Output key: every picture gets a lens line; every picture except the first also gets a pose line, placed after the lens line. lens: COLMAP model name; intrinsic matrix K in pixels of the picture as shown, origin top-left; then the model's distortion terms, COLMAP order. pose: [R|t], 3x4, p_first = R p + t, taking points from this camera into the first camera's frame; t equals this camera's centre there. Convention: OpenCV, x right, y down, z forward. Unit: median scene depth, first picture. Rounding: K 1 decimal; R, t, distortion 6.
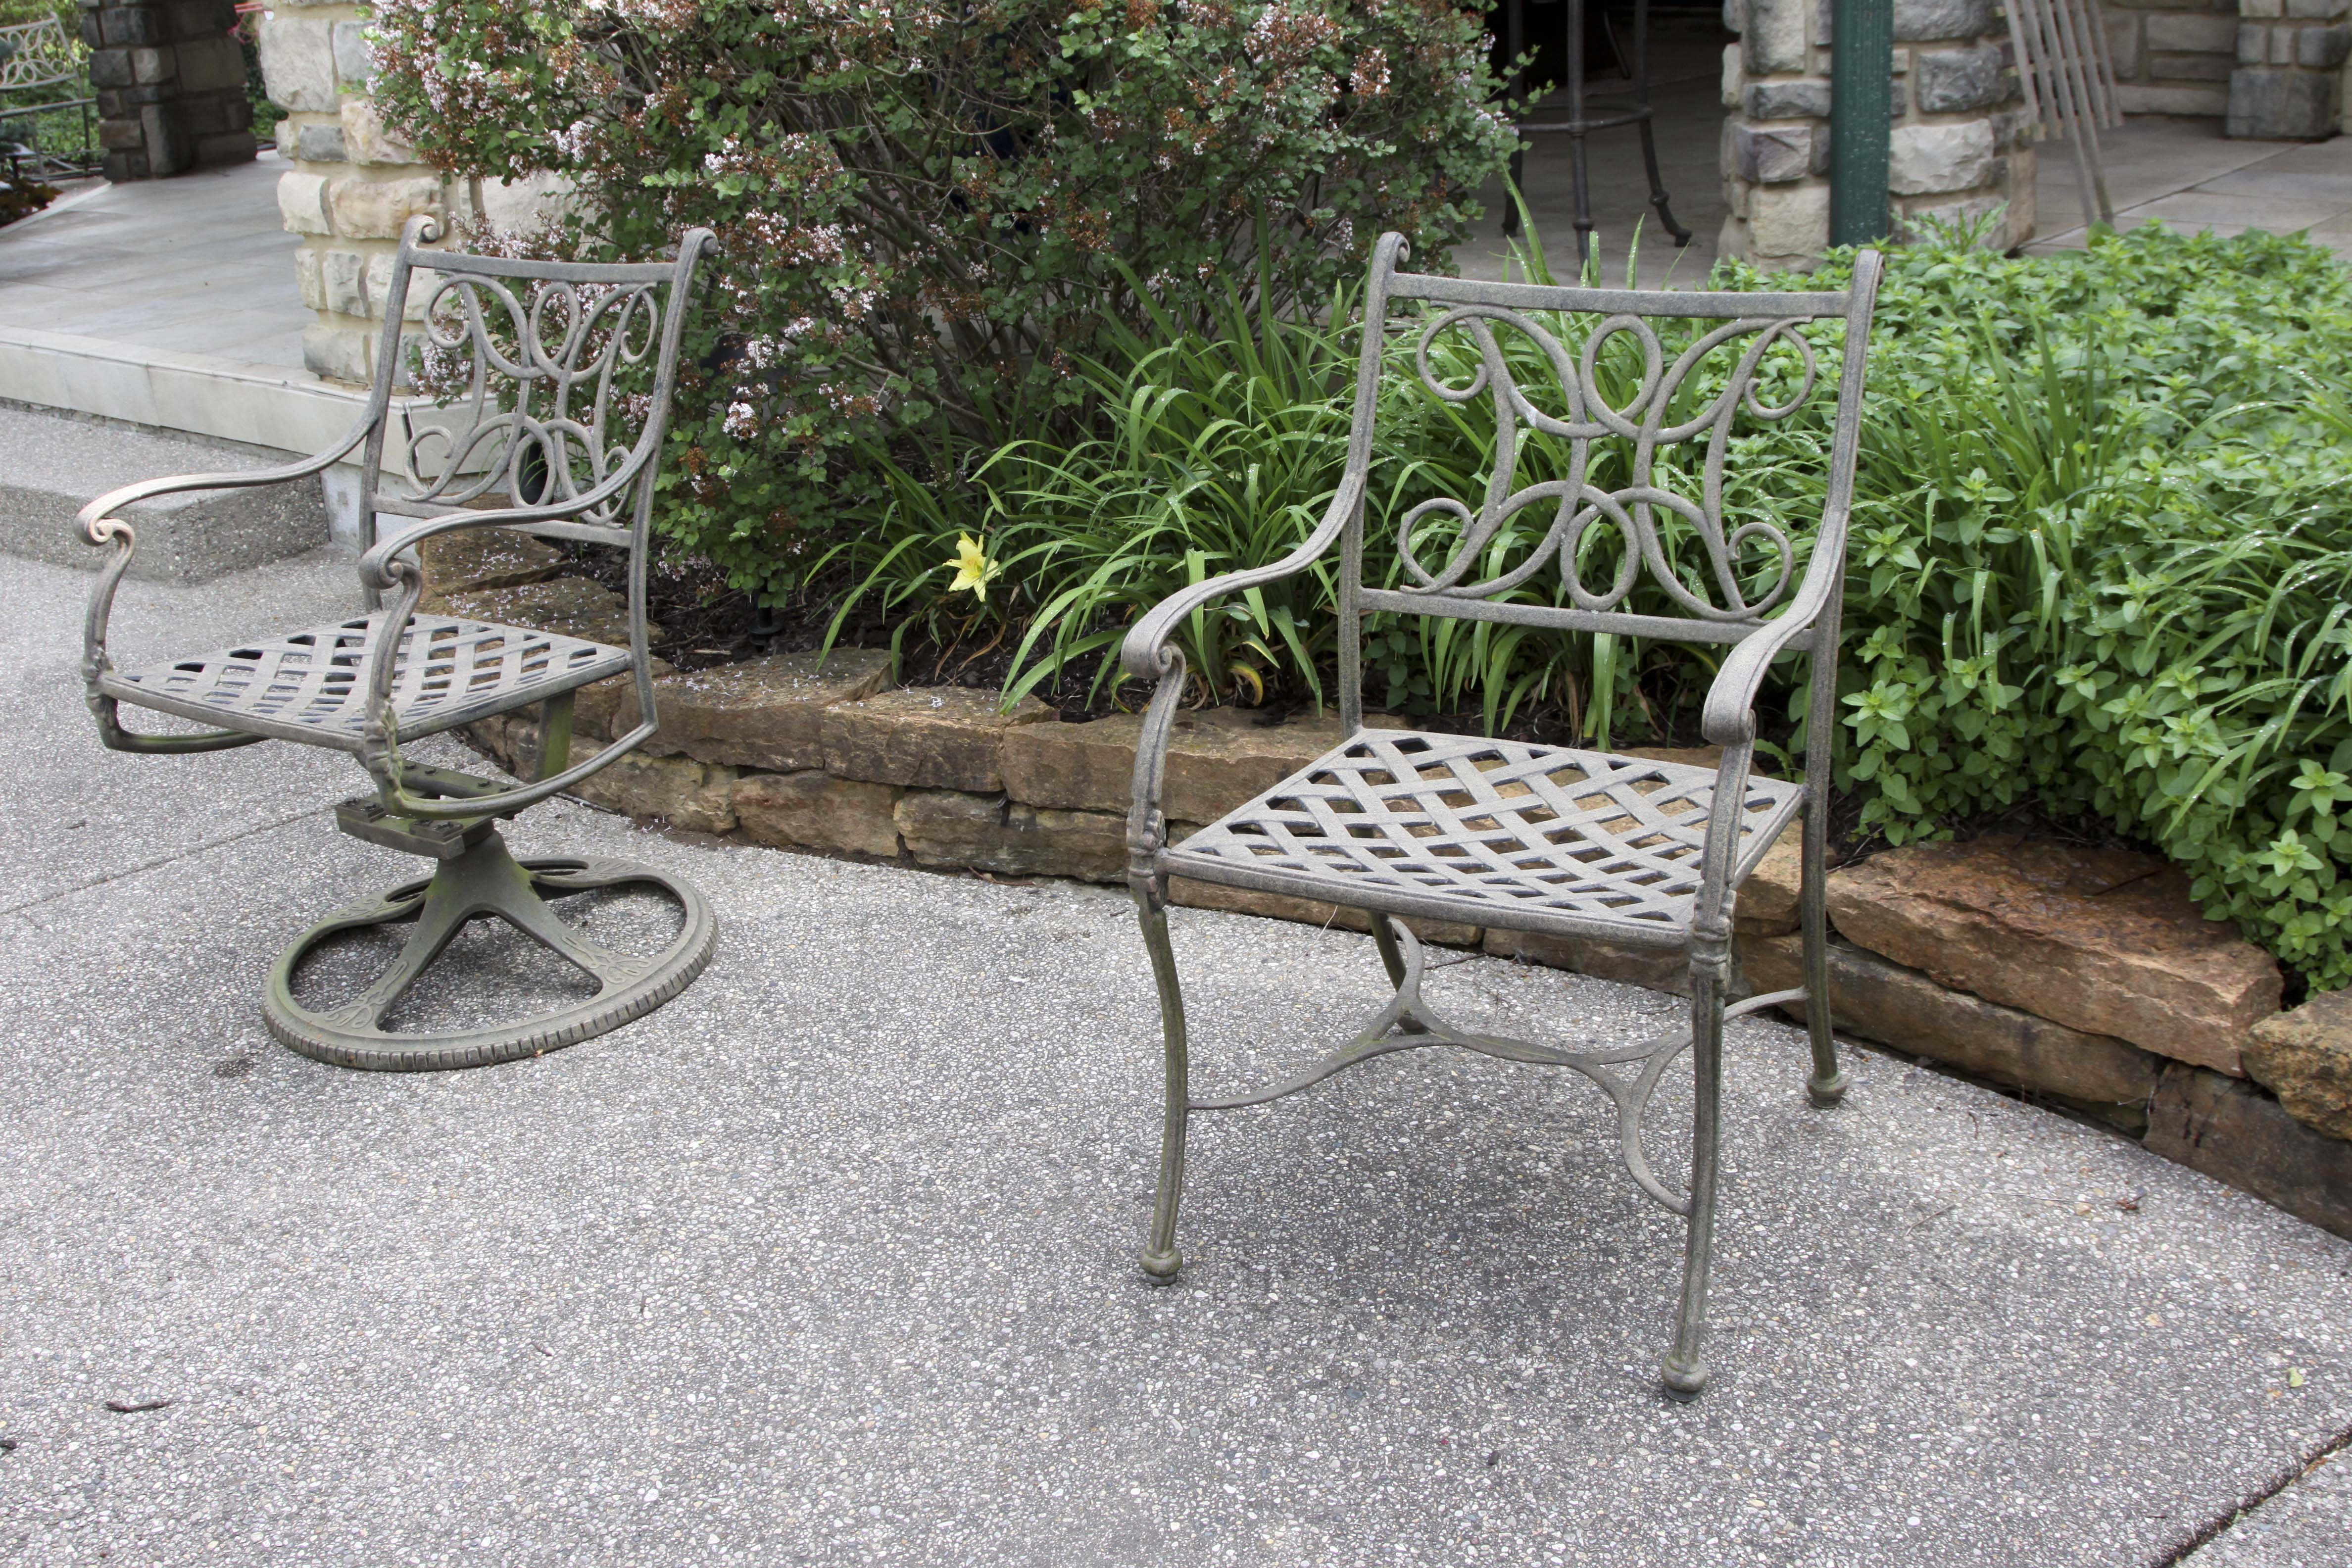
lens RADIAL K [[2513.8, 0, 1184.3], [0, 2513.8, 767.9], [0, 0, 1]] dist [-0.112439, 0.000000]
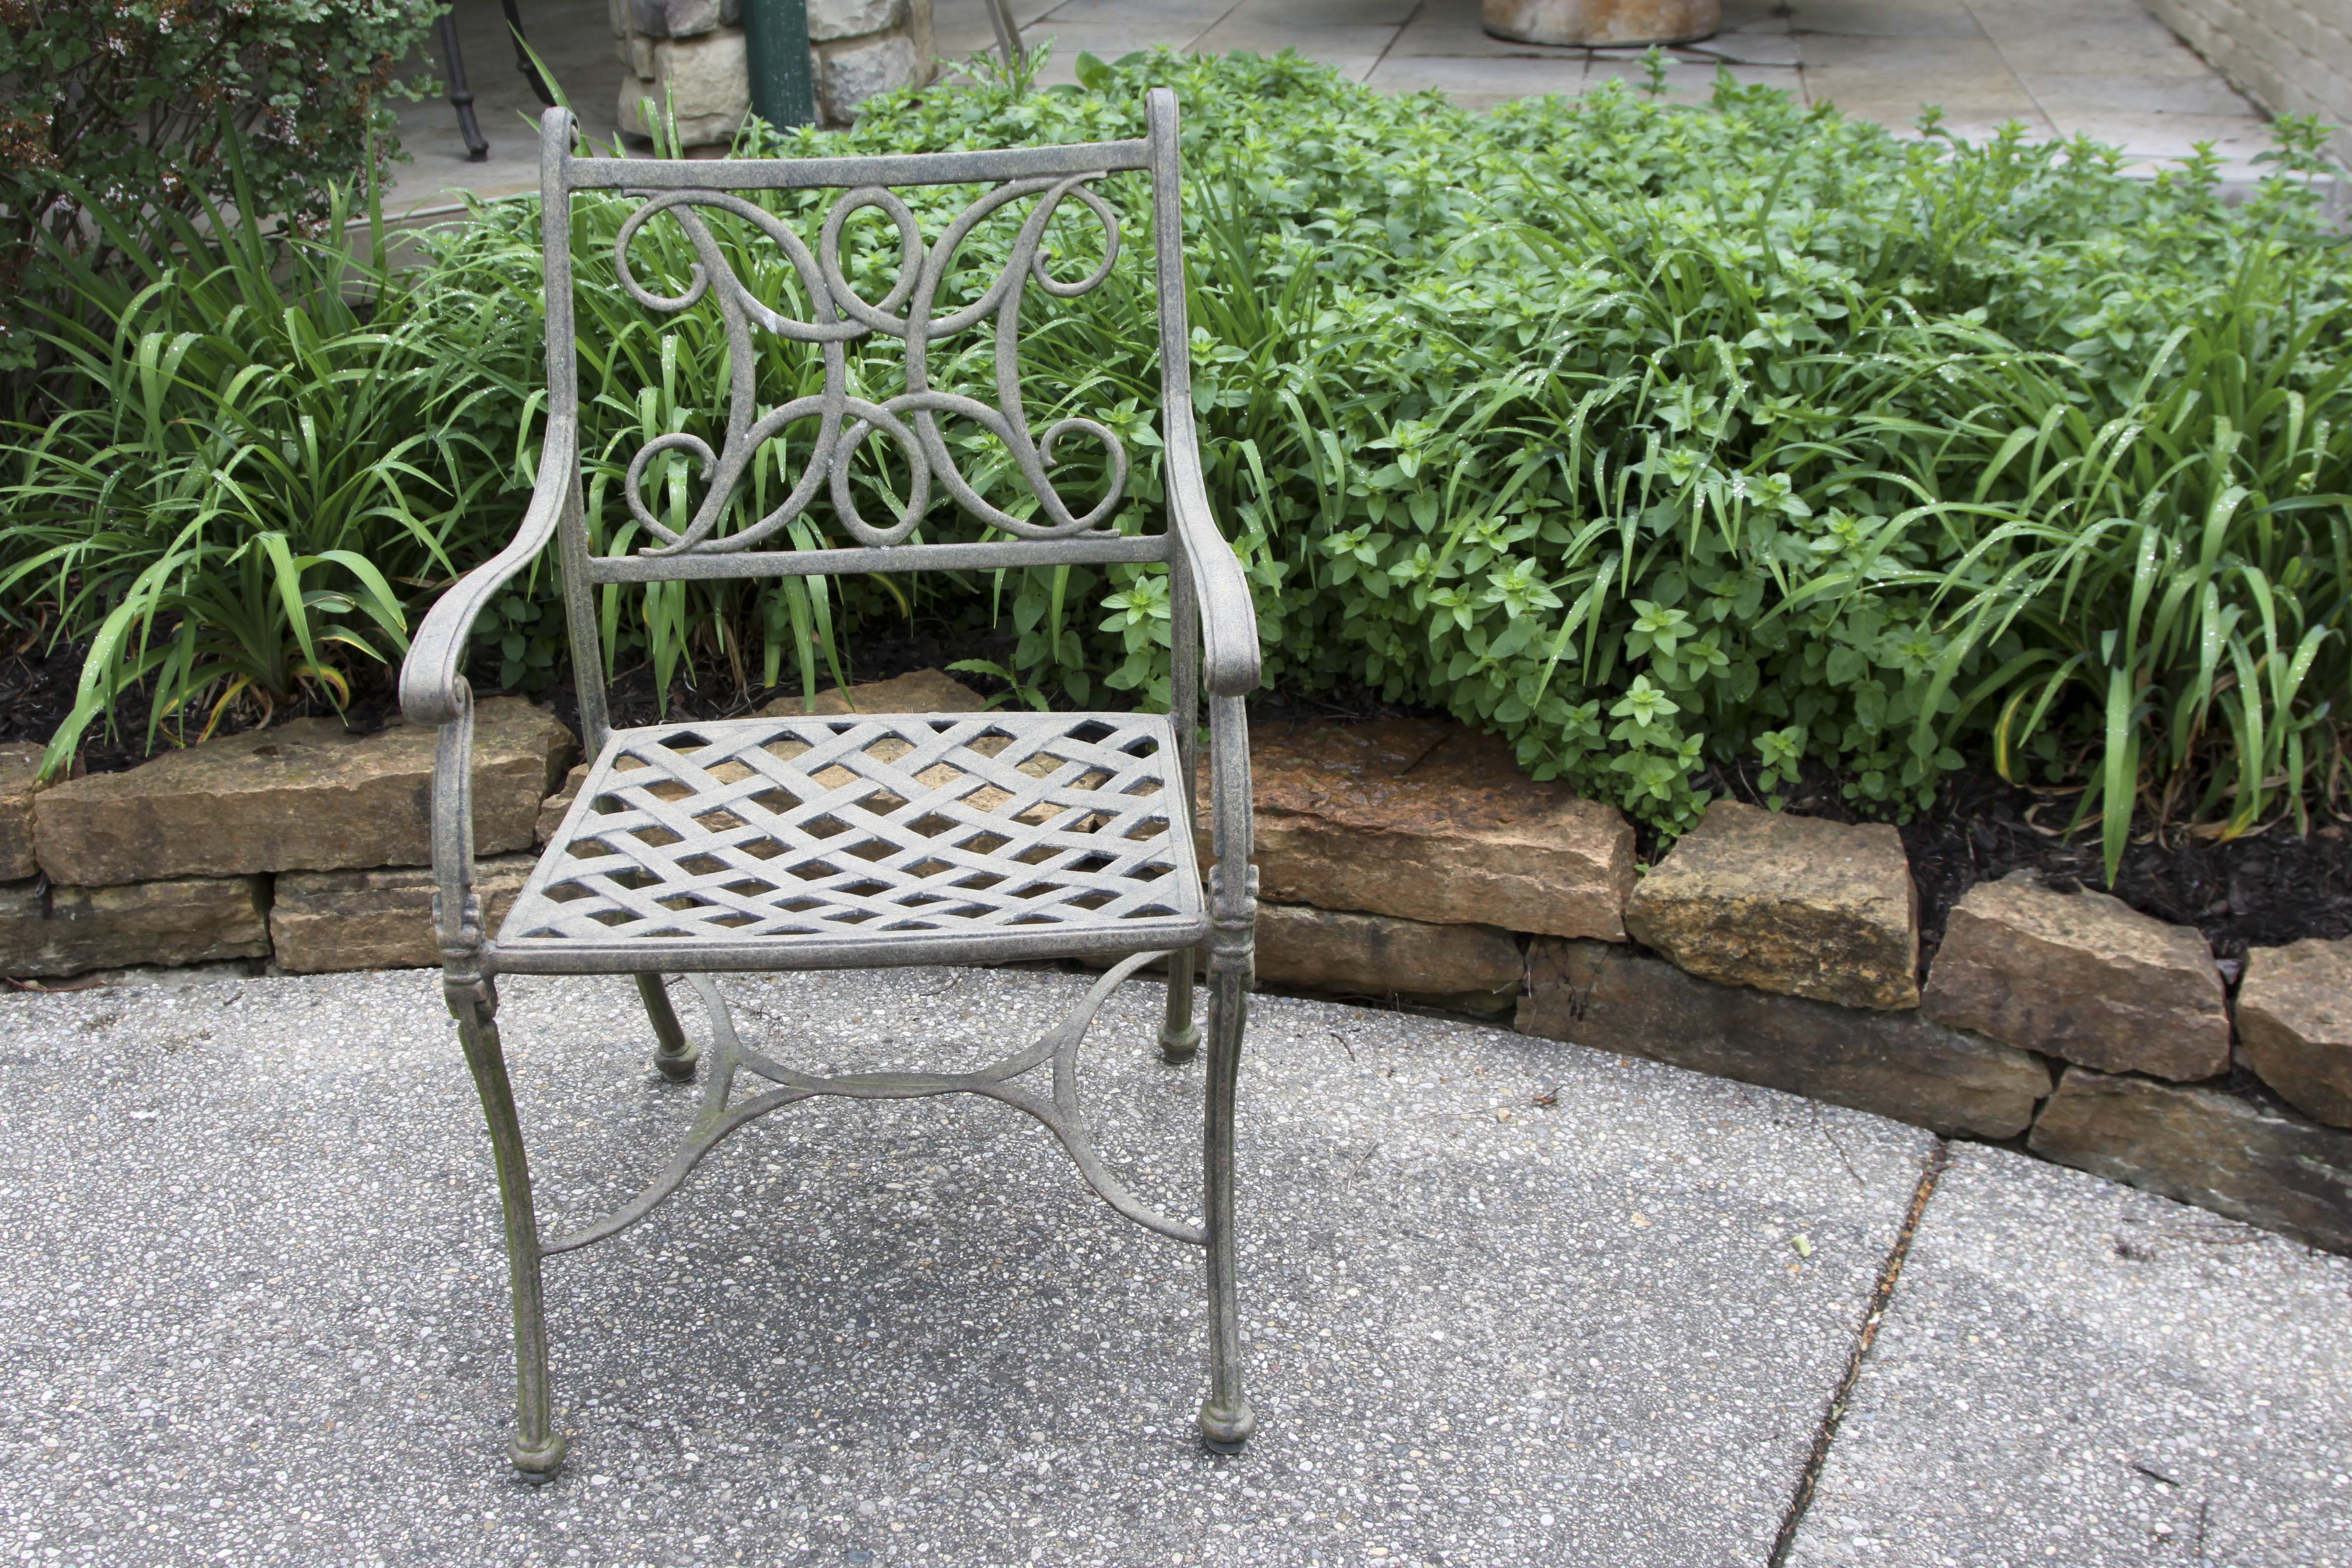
lens RADIAL K [[2513.8, 0, 1165.1], [0, 2513.8, 773.3], [0, 0, 1]] dist [-0.112439, 0.000000]
pose [[0.867526, -0.175163, 0.465527, -0.147486], [0.150256, 0.984503, 0.090430, -0.047174], [-0.474153, -0.008502, 0.880401, 0.210846]]
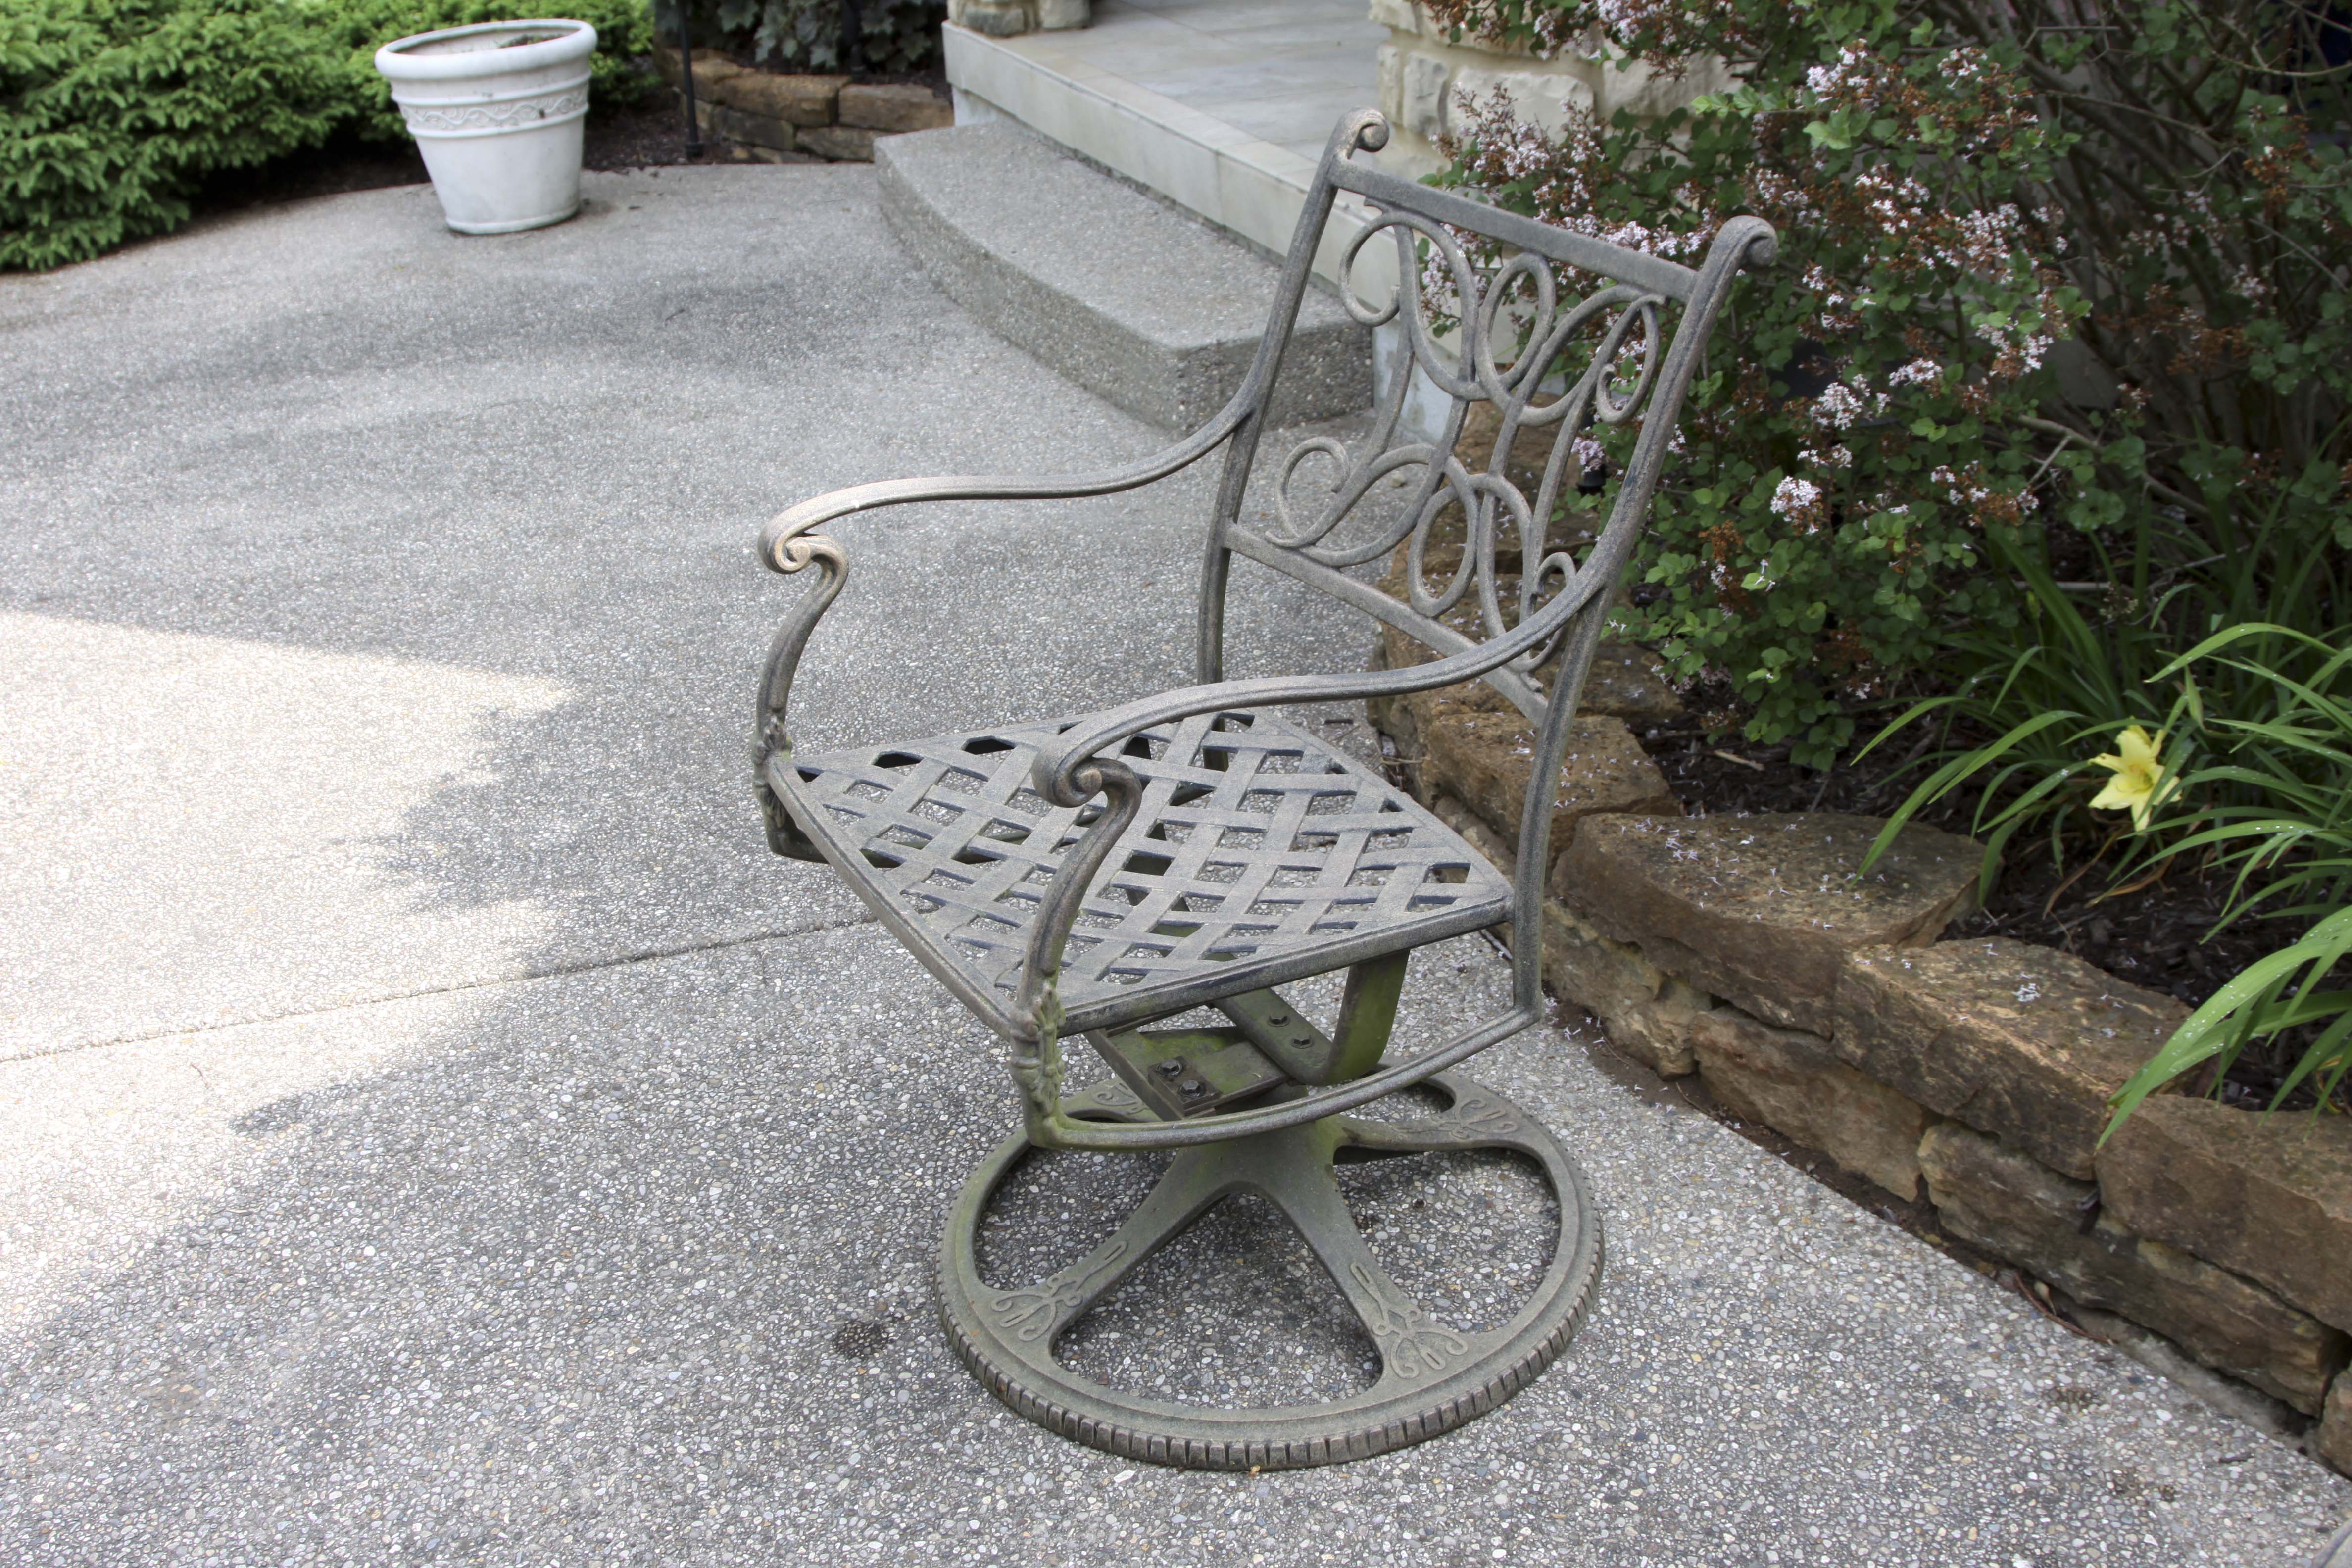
lens RADIAL K [[2513.8, 0, 1198.9], [0, 2513.8, 800.8], [0, 0, 1]] dist [-0.112439, 0.000000]
pose [[0.878747, 0.217991, -0.424597, -0.036523], [-0.165241, 0.973541, 0.157840, -0.173978], [0.447771, -0.068541, 0.891518, 0.471119]]
